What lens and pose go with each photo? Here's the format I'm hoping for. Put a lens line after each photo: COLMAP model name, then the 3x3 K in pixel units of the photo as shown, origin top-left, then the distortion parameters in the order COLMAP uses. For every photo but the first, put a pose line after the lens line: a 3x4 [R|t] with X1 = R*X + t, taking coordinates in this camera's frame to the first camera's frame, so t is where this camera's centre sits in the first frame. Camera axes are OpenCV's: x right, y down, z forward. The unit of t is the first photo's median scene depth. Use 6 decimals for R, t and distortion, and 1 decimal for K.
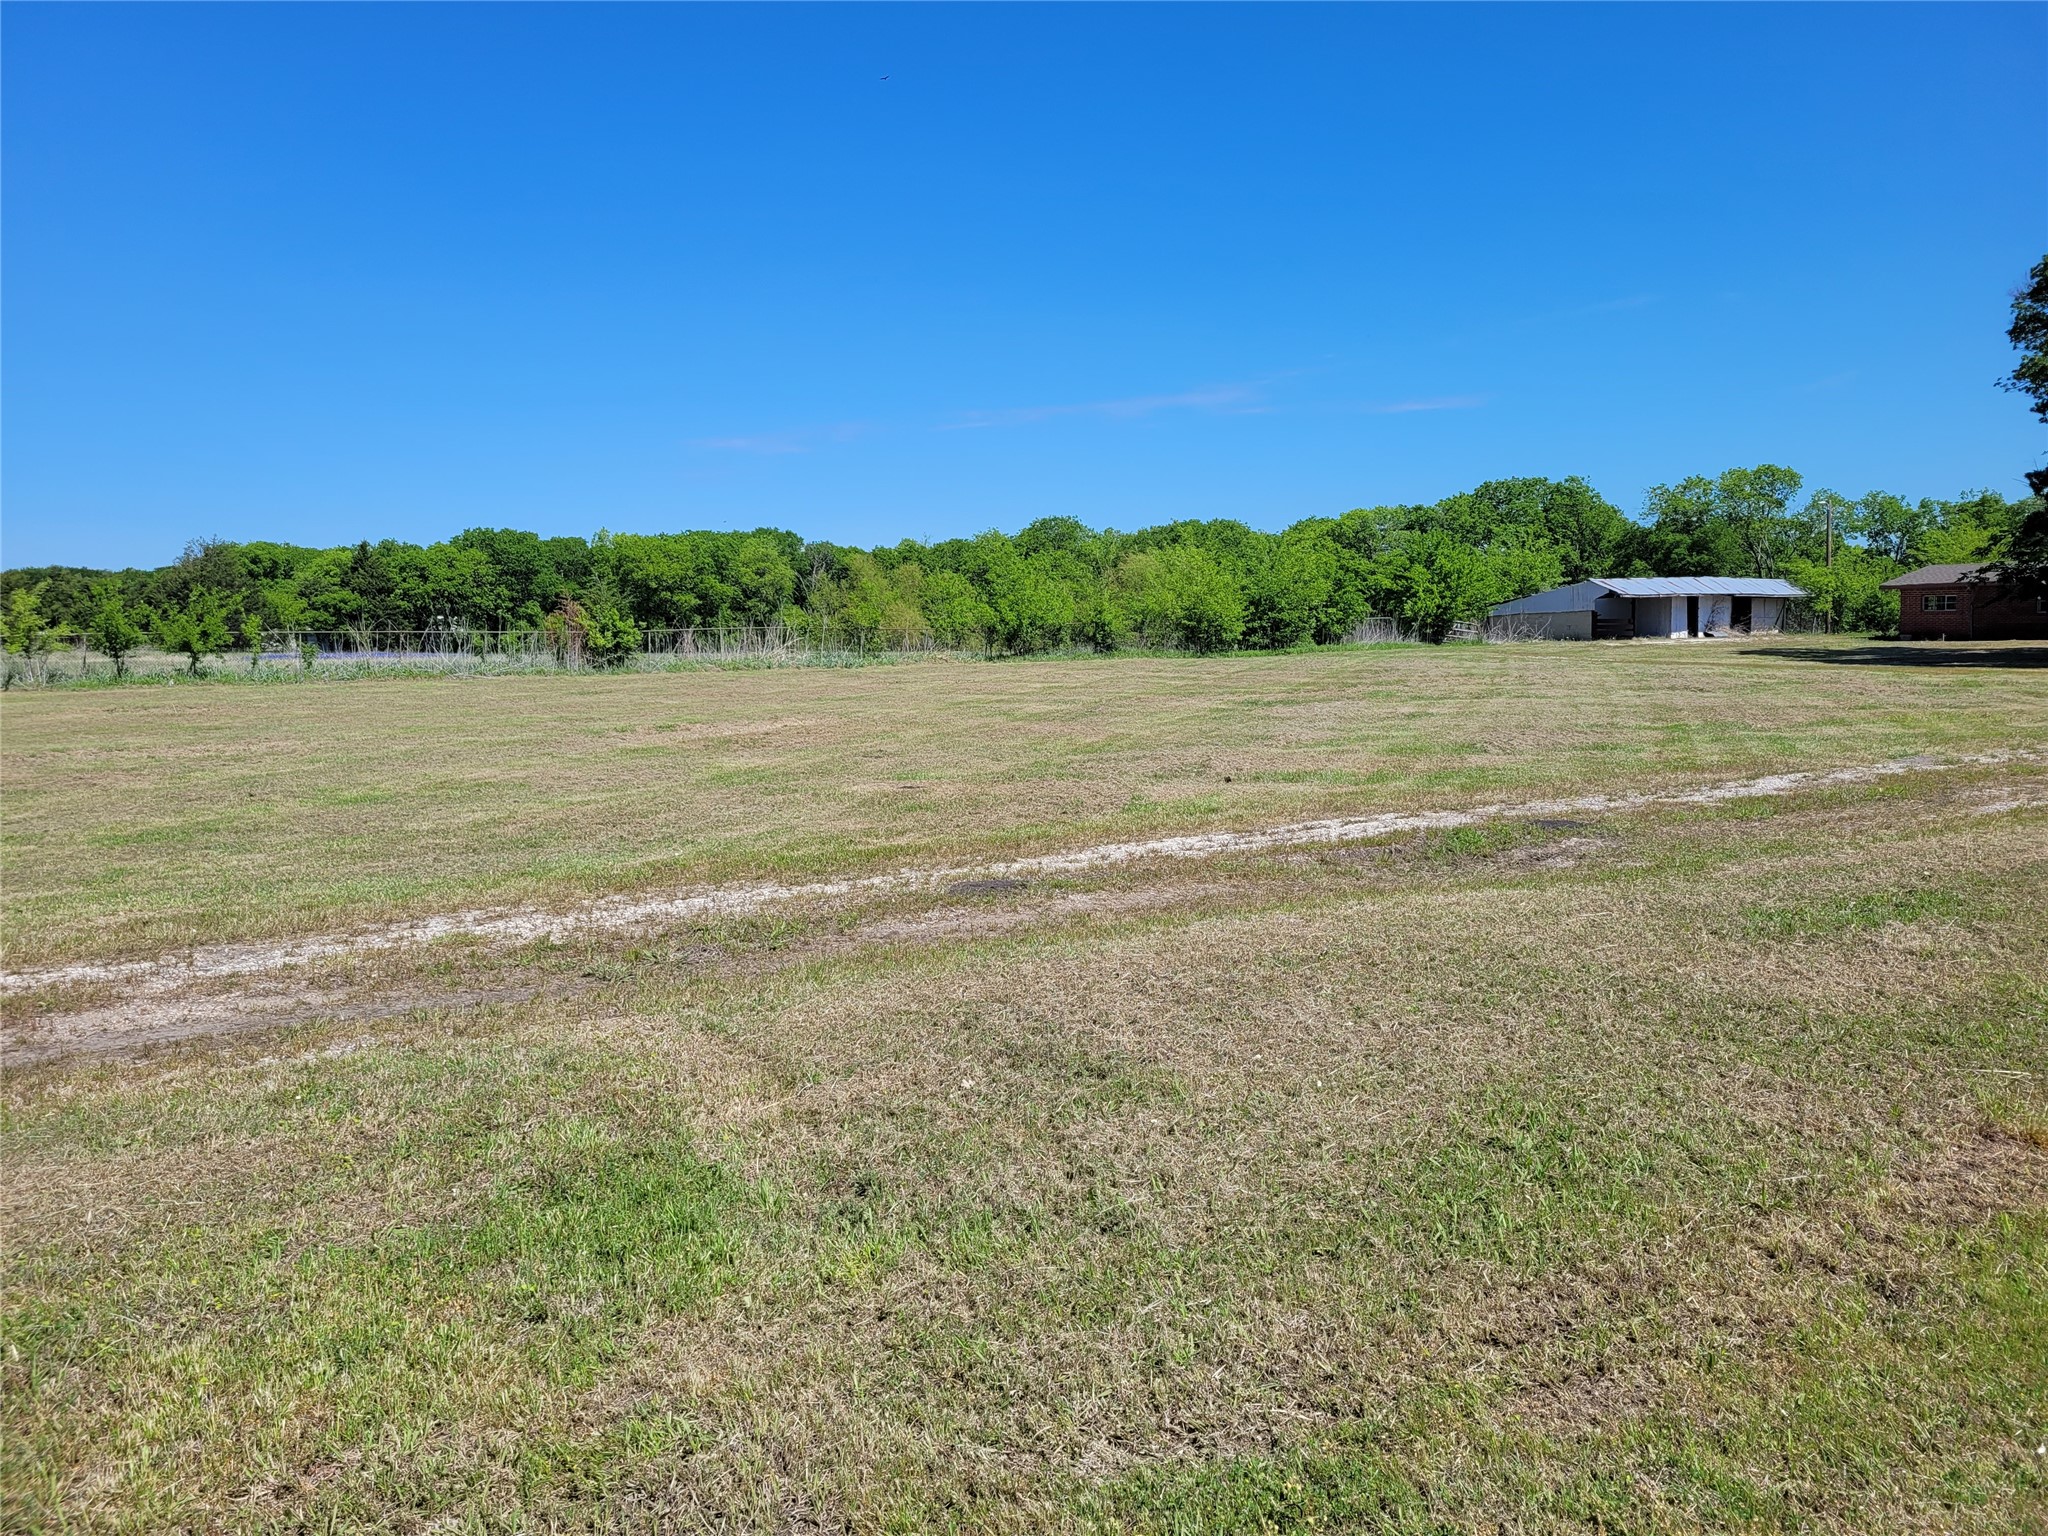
lens RADIAL K [[1495.2, 0, 1024.0], [0, 1495.2, 768.0], [0, 0, 1]] dist [0.013088, -0.001746]
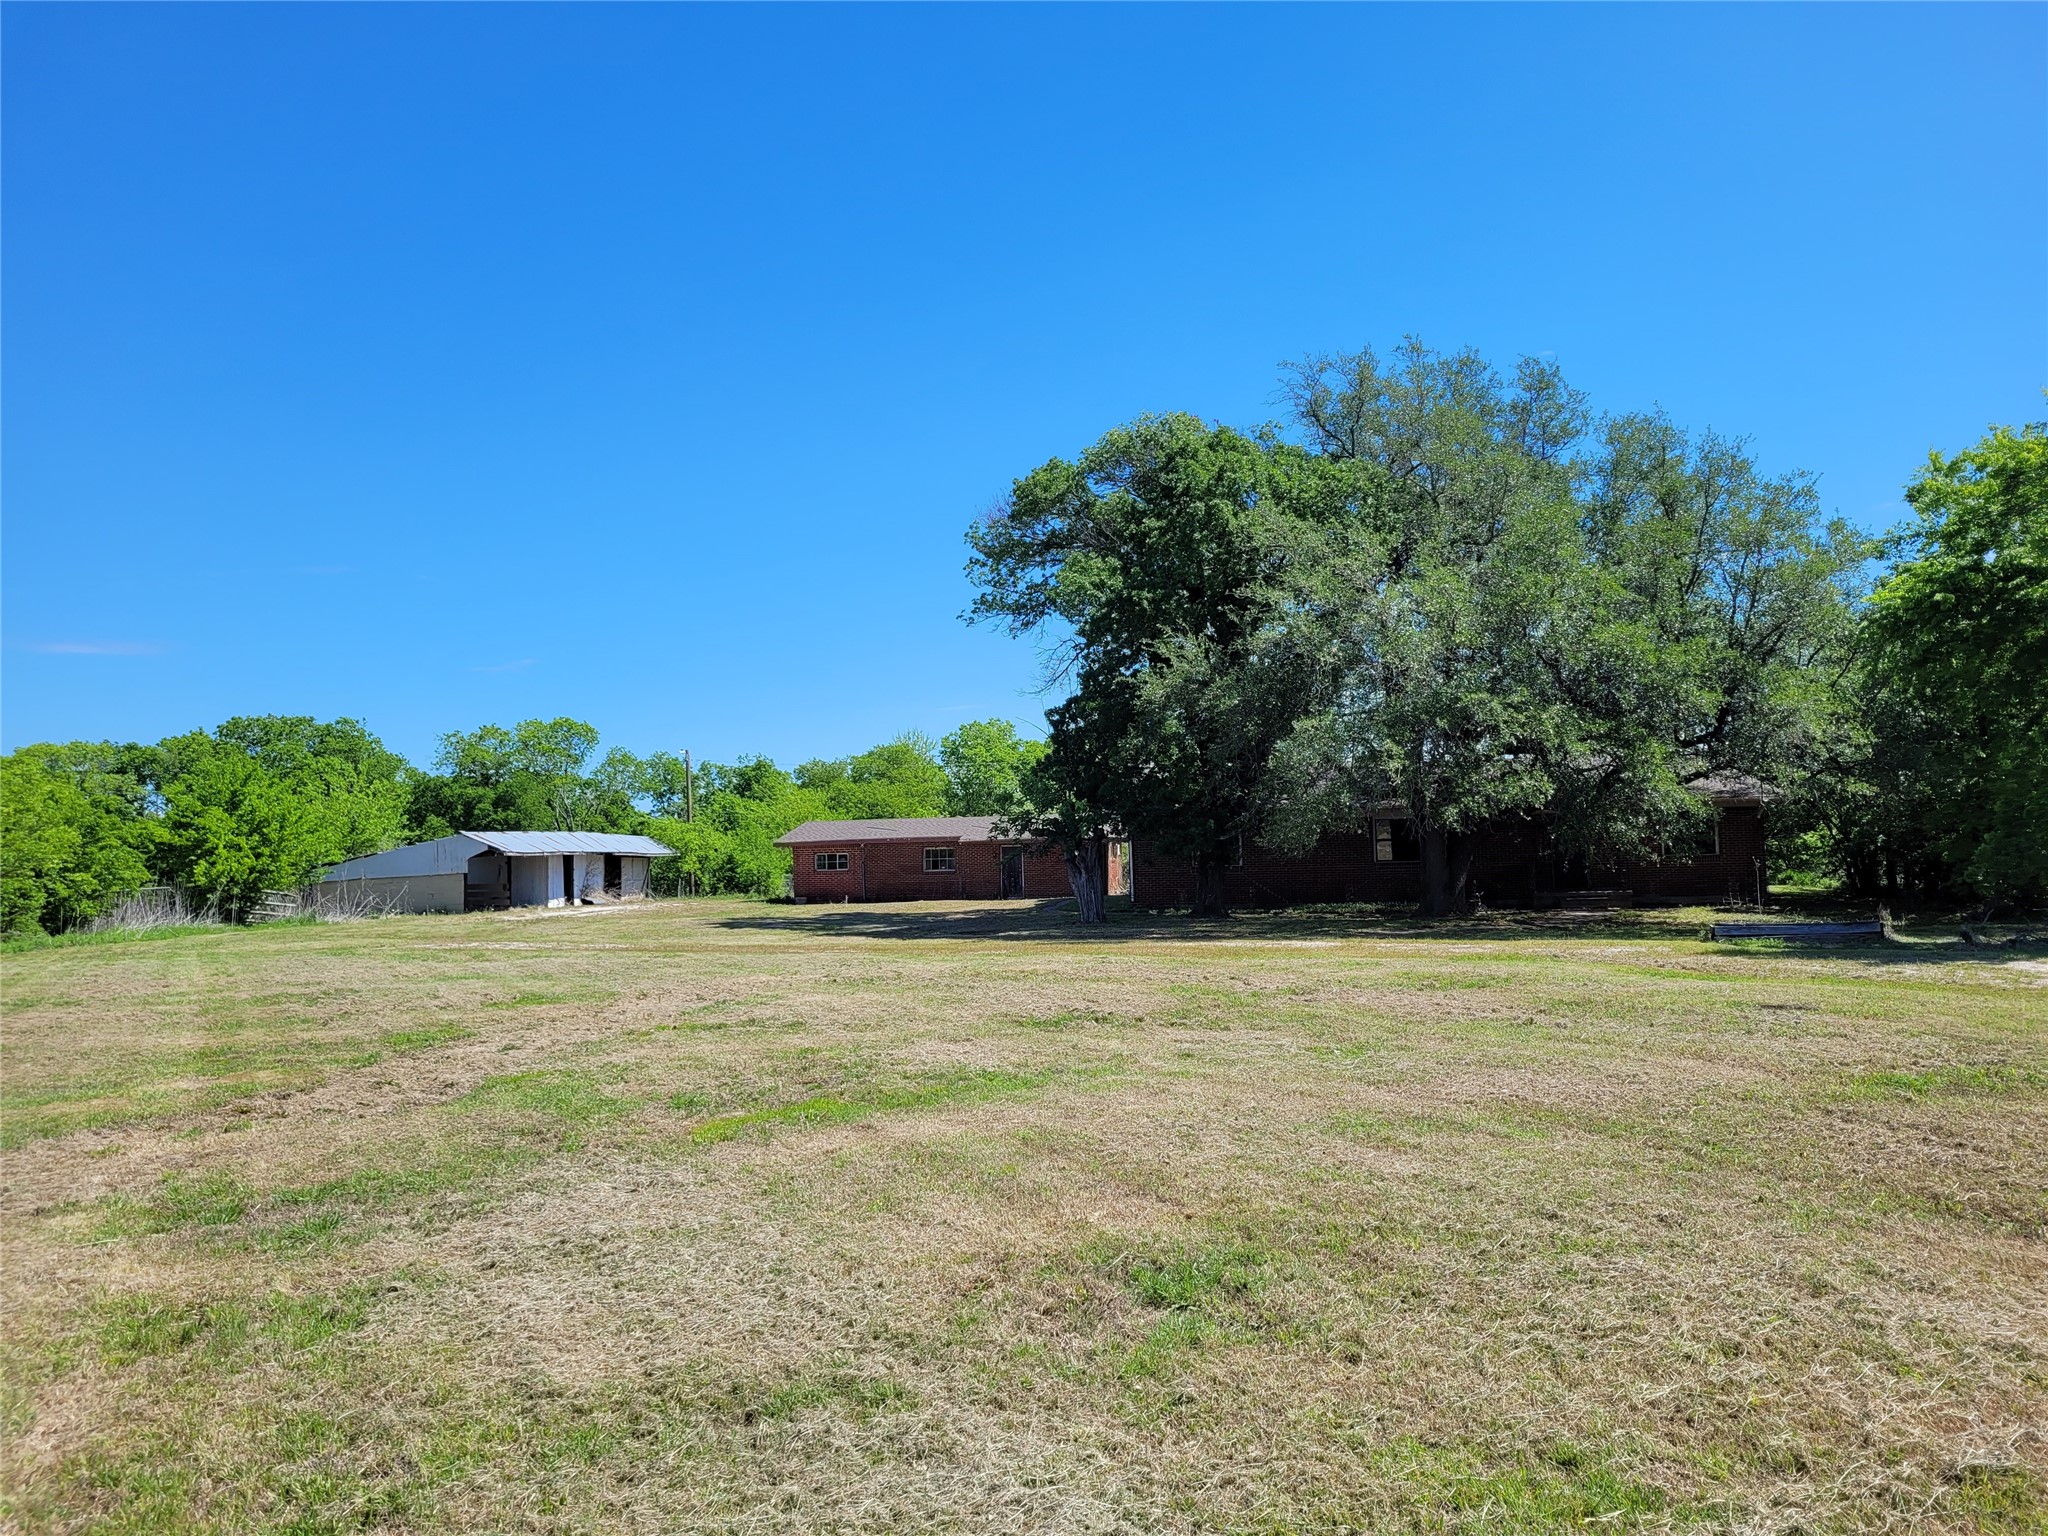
lens RADIAL K [[1495.2, 0, 1024.0], [0, 1495.2, 768.0], [0, 0, 1]] dist [0.013088, -0.001746]
pose [[0.683852, 0.041973, 0.728413, 0.020685], [0.086323, 0.986678, -0.137898, -0.027928], [-0.724496, 0.157181, 0.671118, 0.269217]]
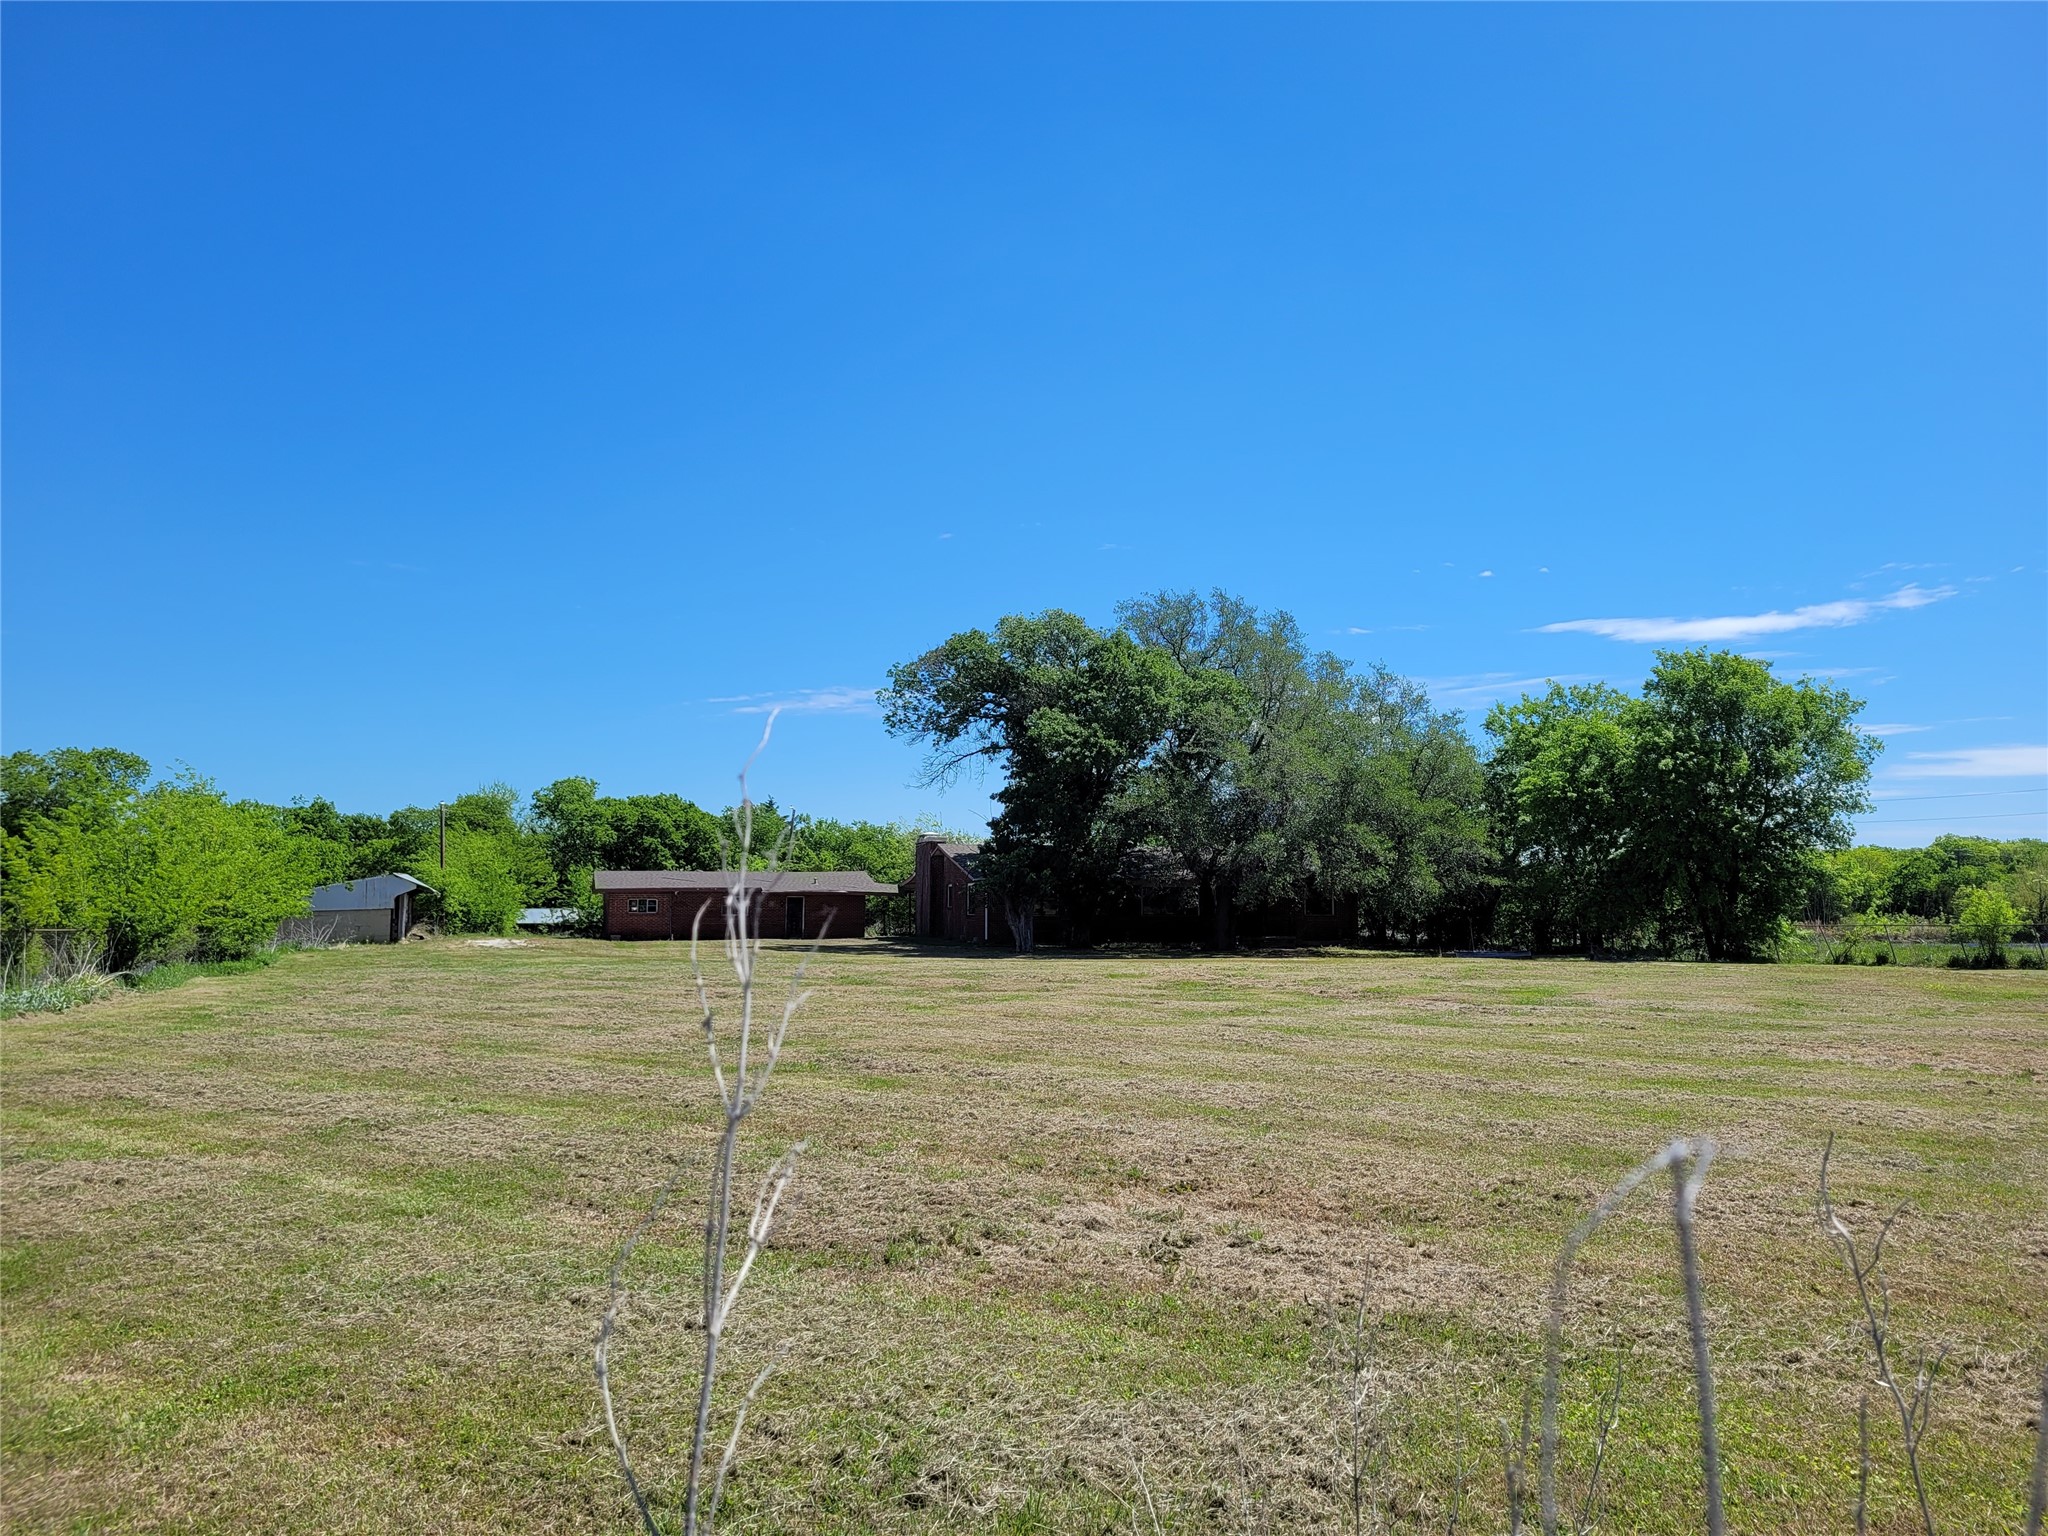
lens RADIAL K [[1505.1, 0, 1024.0], [0, 1505.1, 768.0], [0, 0, 1]] dist [0.072319, 0.000425]
pose [[0.272313, 0.100653, 0.956930, -0.351683], [0.091253, 0.987330, -0.129818, -0.036717], [-0.957872, 0.122674, 0.259677, 0.397299]]
